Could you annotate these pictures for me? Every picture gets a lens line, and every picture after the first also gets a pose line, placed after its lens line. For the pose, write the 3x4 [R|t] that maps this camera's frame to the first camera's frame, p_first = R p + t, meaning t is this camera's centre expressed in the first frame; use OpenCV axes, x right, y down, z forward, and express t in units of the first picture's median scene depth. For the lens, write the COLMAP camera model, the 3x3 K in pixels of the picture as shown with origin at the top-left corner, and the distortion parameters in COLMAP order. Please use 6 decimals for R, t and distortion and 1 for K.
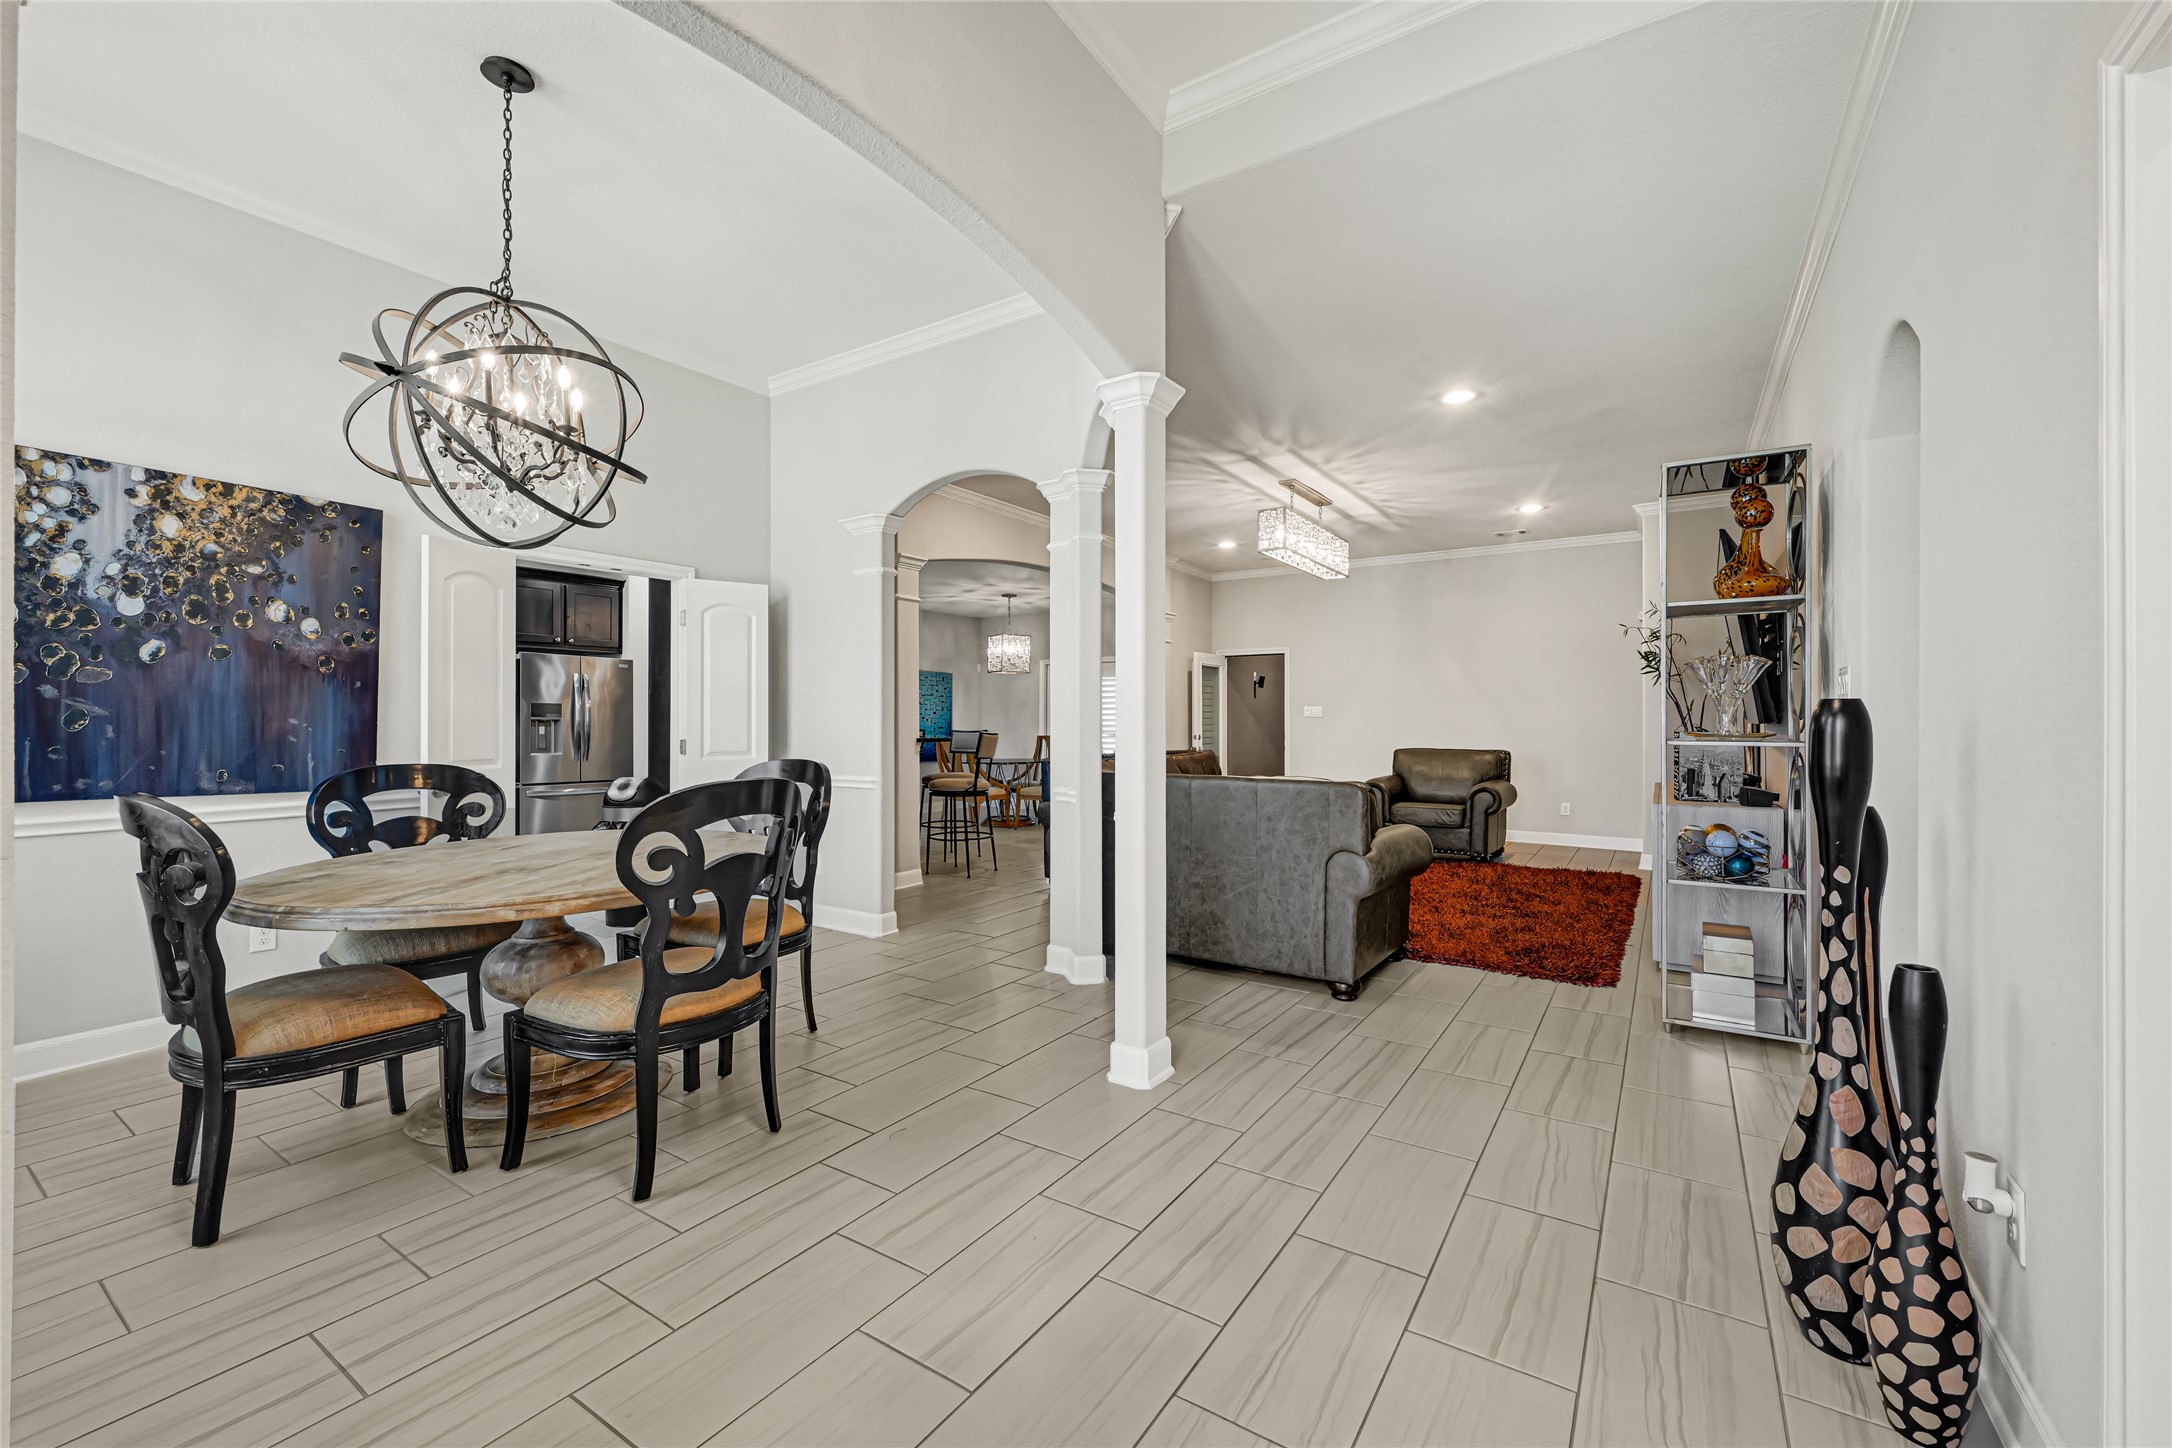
lens RADIAL K [[879.8, 0, 1090.4], [0, 879.8, 716.9], [0, 0, 1]] dist [0.001830, 0.000216]
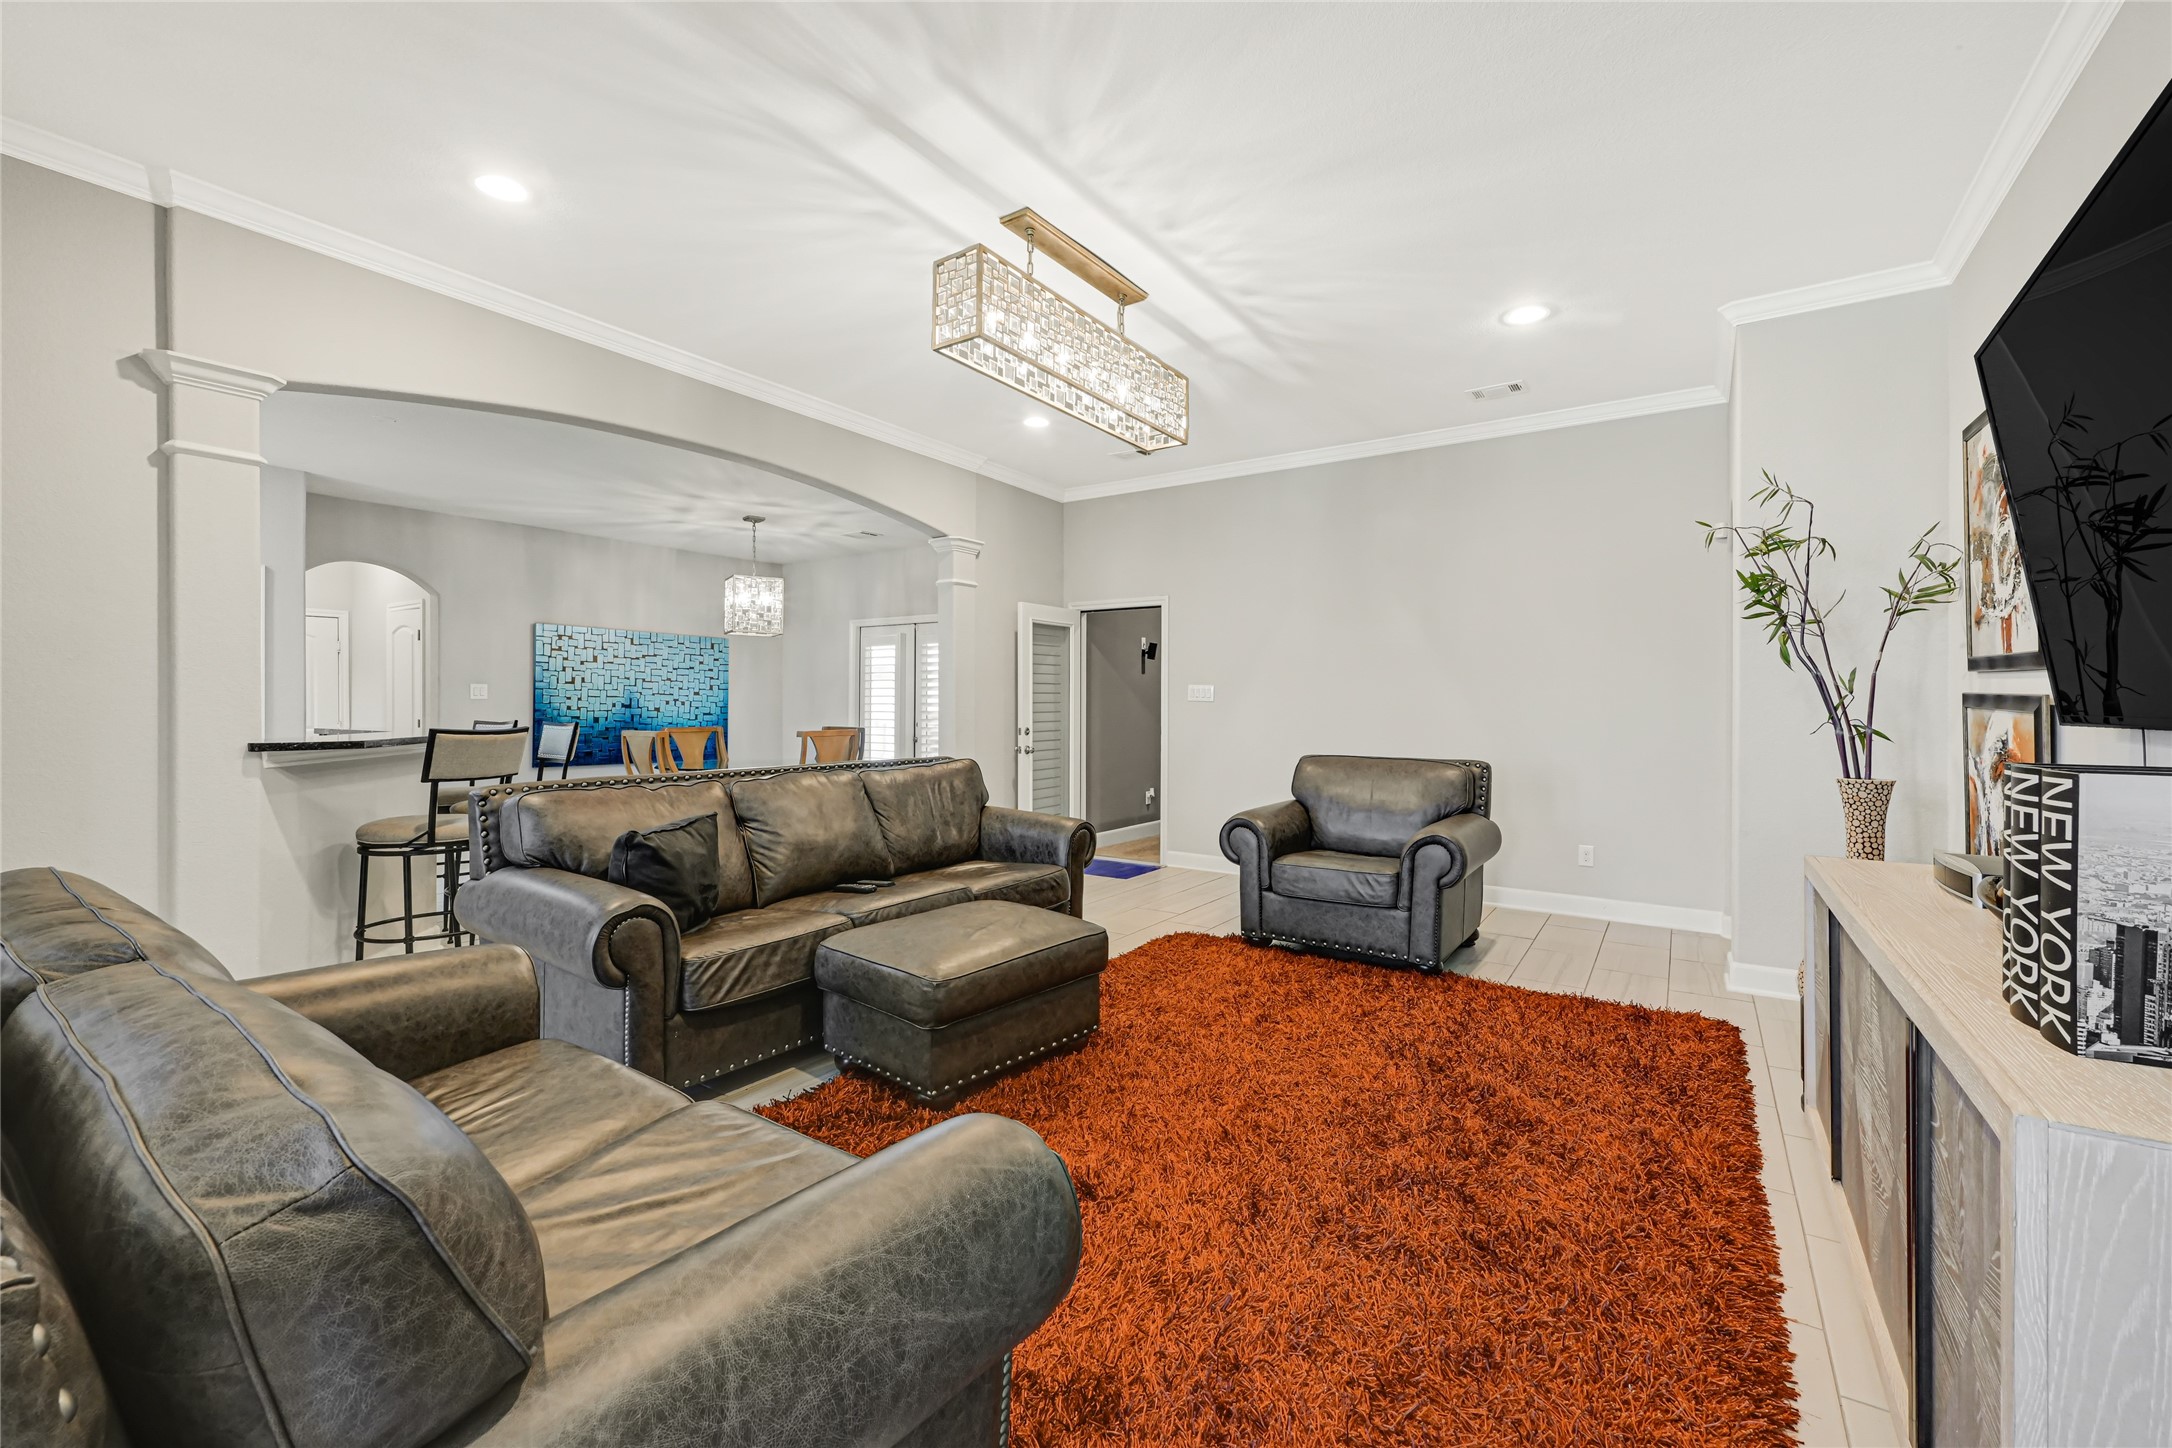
lens RADIAL K [[891.8, 0, 1083.3], [0, 891.8, 705.8], [0, 0, 1]] dist [-0.000122, 0.000049]
pose [[0.999907, 0.002166, -0.013445, 0.236471], [-0.002058, 0.999966, 0.007970, -0.002081], [0.013462, -0.007941, 0.999878, 0.448016]]
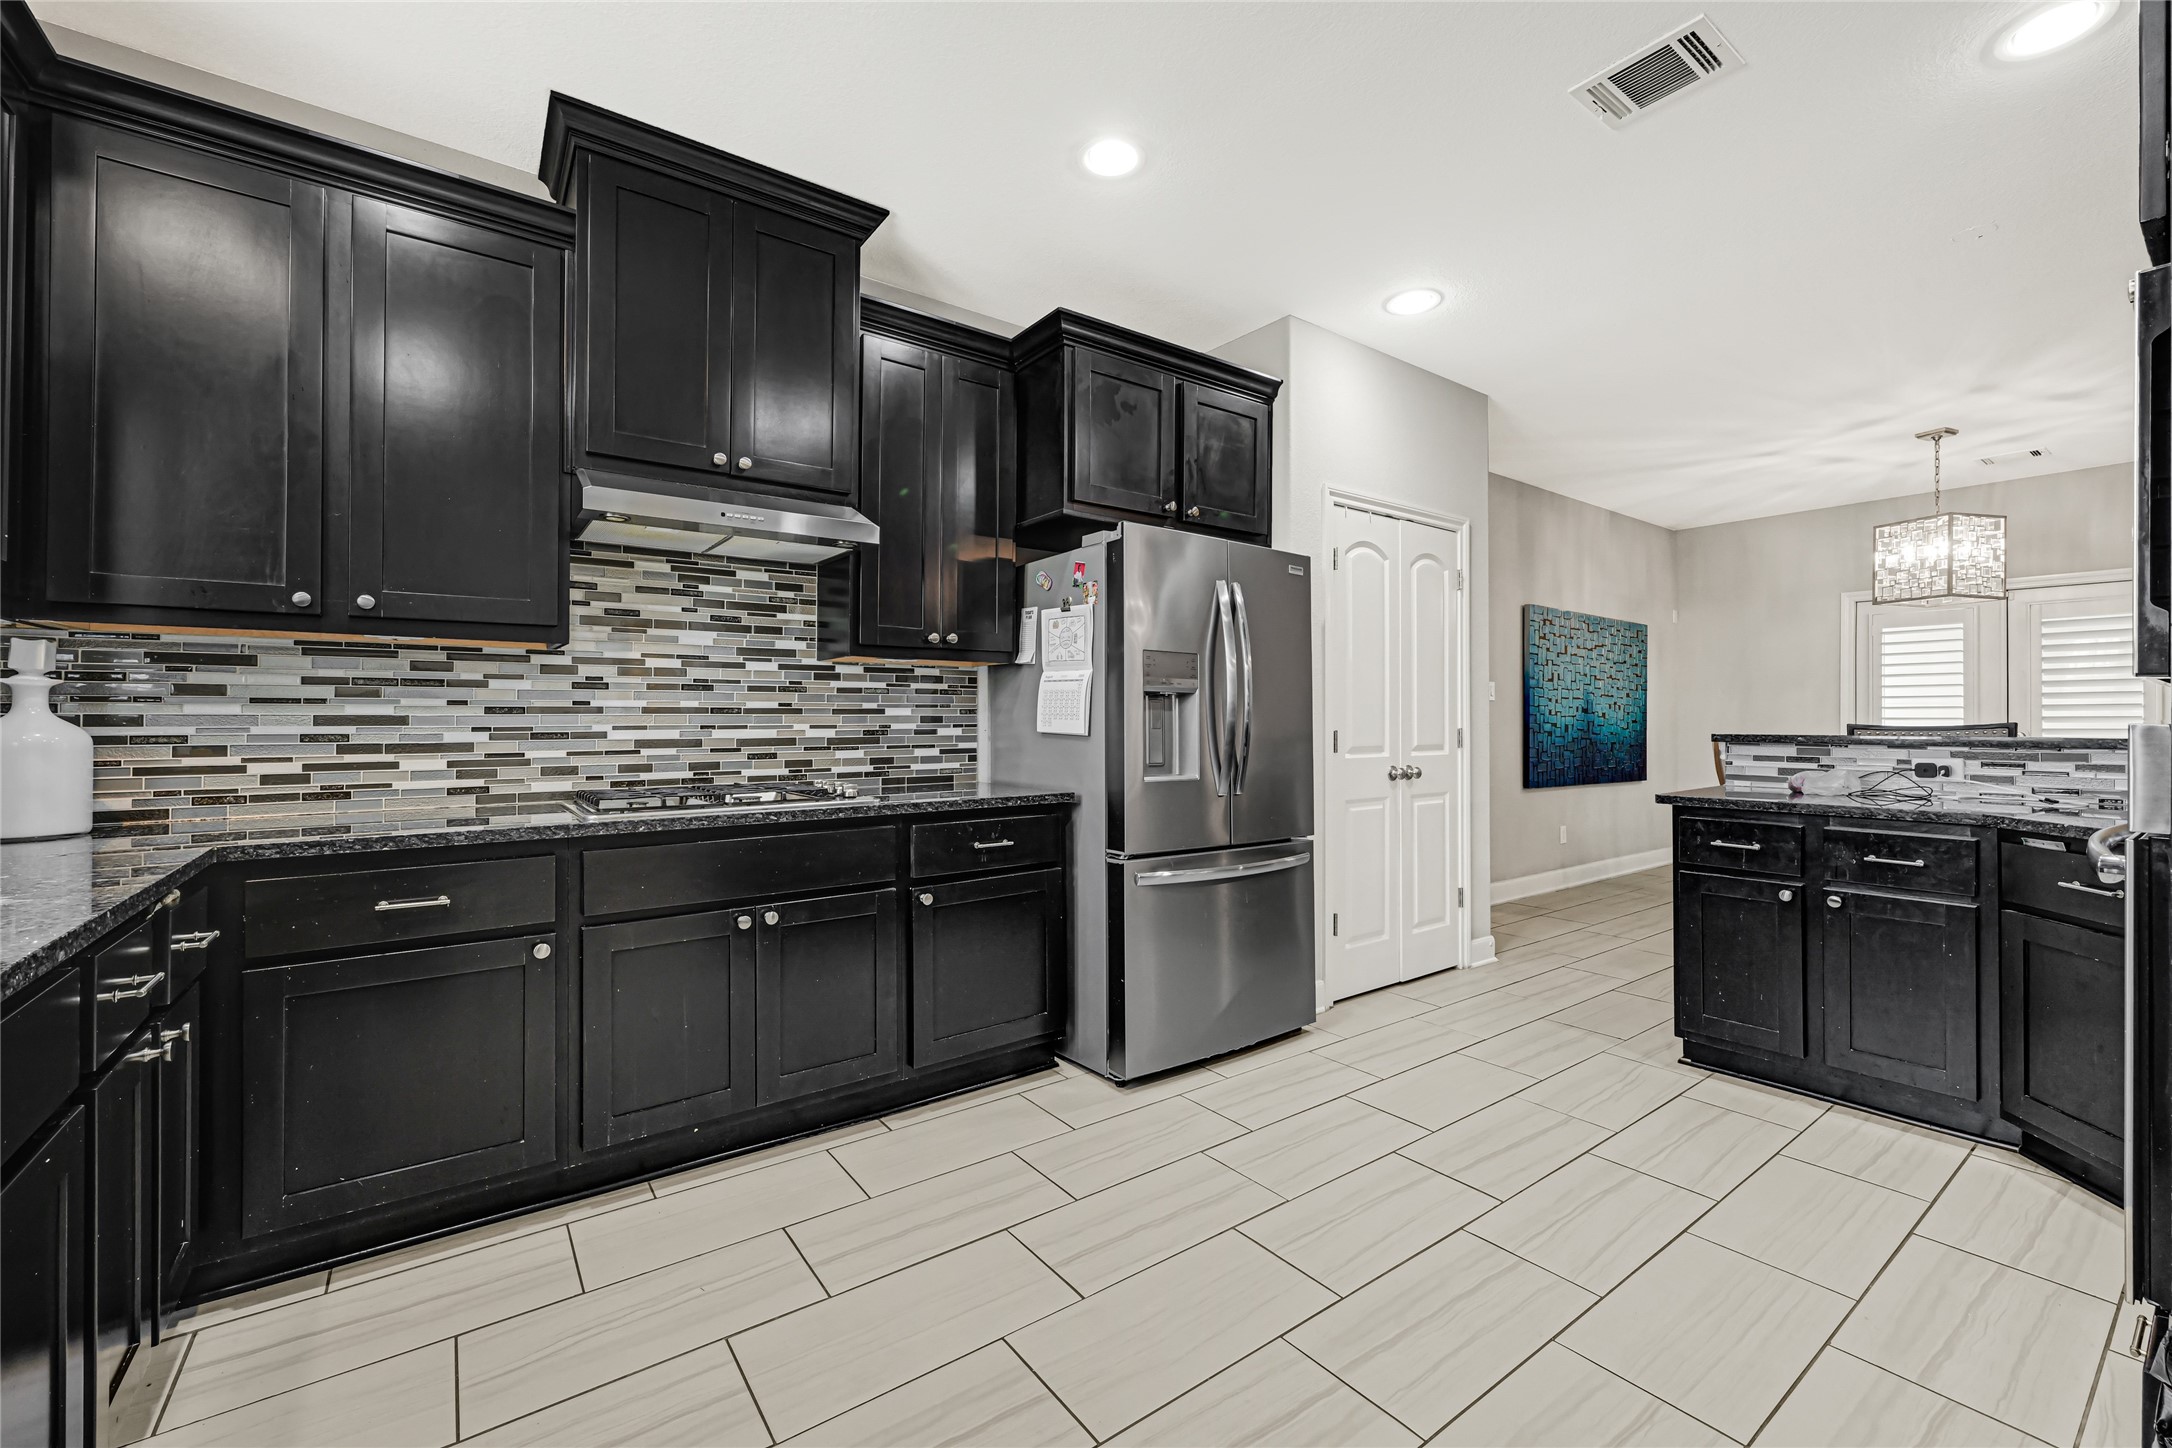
lens RADIAL K [[879.8, 0, 1090.4], [0, 879.8, 716.9], [0, 0, 1]] dist [0.001830, 0.000216]
pose [[0.940286, -0.003415, -0.340367, -0.494266], [0.002934, 0.999994, -0.001929, 0.014324], [0.340372, 0.000816, 0.940291, 0.575727]]
